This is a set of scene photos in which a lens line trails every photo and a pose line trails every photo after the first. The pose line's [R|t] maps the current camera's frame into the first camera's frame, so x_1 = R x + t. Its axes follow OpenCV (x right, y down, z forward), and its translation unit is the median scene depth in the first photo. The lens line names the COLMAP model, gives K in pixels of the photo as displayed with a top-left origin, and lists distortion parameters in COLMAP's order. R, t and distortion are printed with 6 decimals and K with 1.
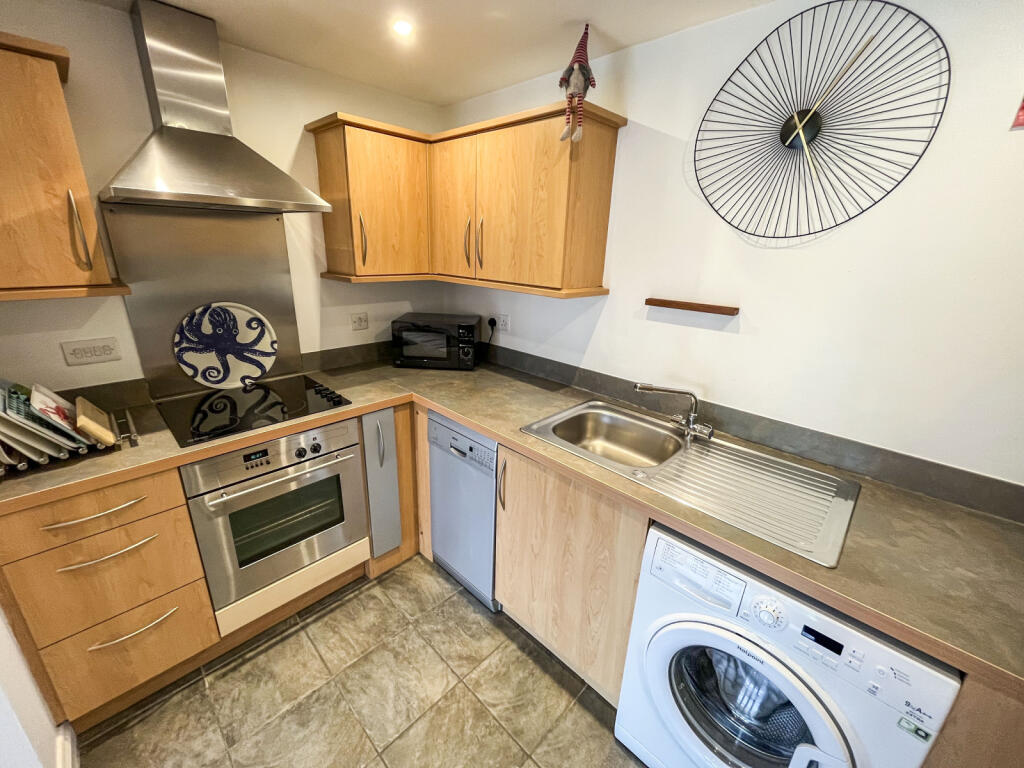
lens RADIAL K [[412.7, 0, 505.5], [0, 412.7, 381.6], [0, 0, 1]] dist [-0.002668, -0.000215]
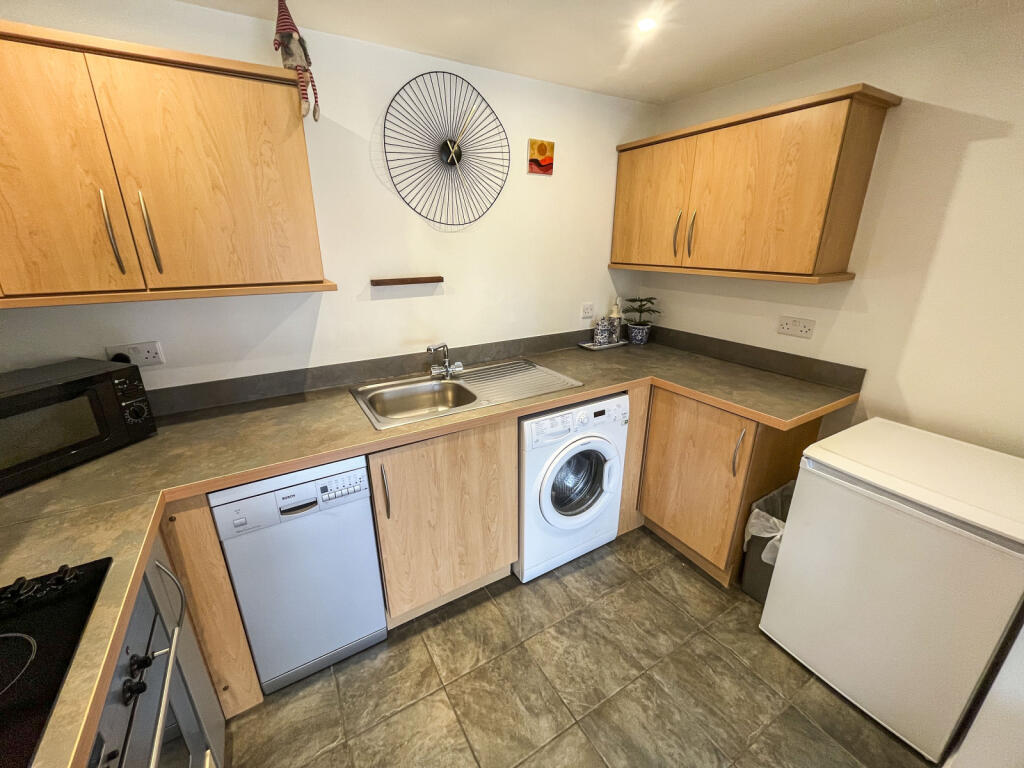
lens RADIAL K [[412.7, 0, 505.5], [0, 412.7, 381.6], [0, 0, 1]] dist [-0.002668, -0.000215]
pose [[0.252614, -0.345093, 0.903934, -0.663634], [0.317118, 0.912161, 0.259612, -0.128619], [-0.914124, 0.221072, 0.339860, 0.360390]]
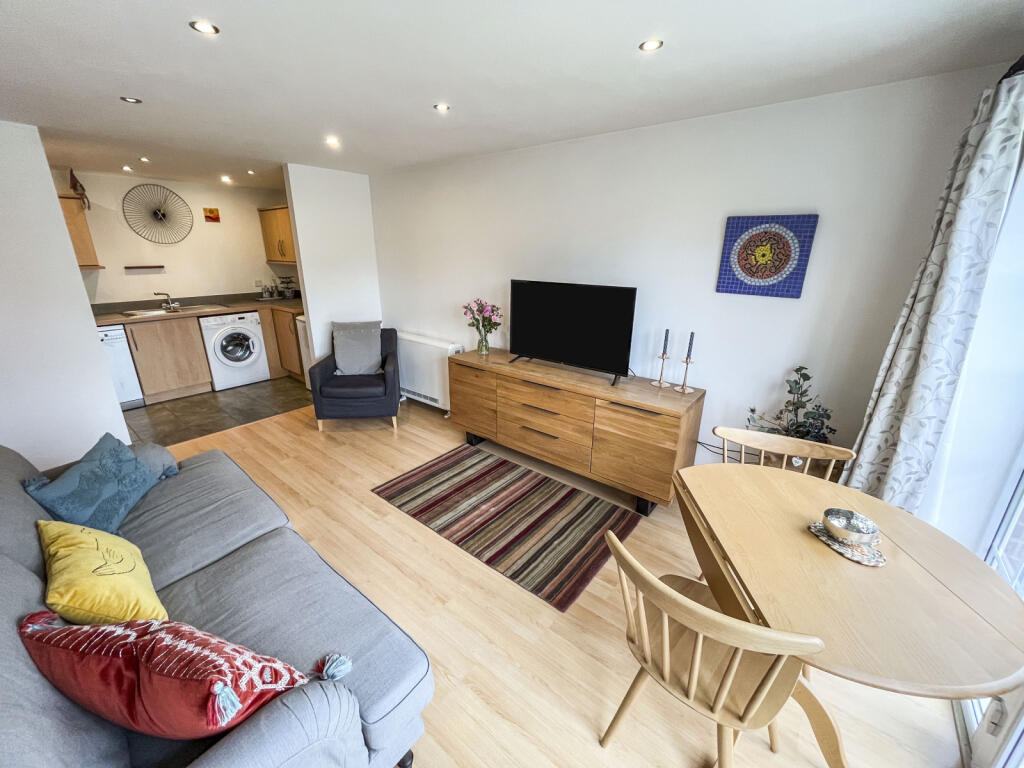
lens RADIAL K [[412.7, 0, 505.5], [0, 412.7, 381.6], [0, 0, 1]] dist [-0.002668, -0.000215]
pose [[-0.088339, -0.340925, 0.935931, -2.642823], [0.308110, 0.884172, 0.351153, 0.281025], [-0.947240, 0.319391, 0.026936, -1.176291]]
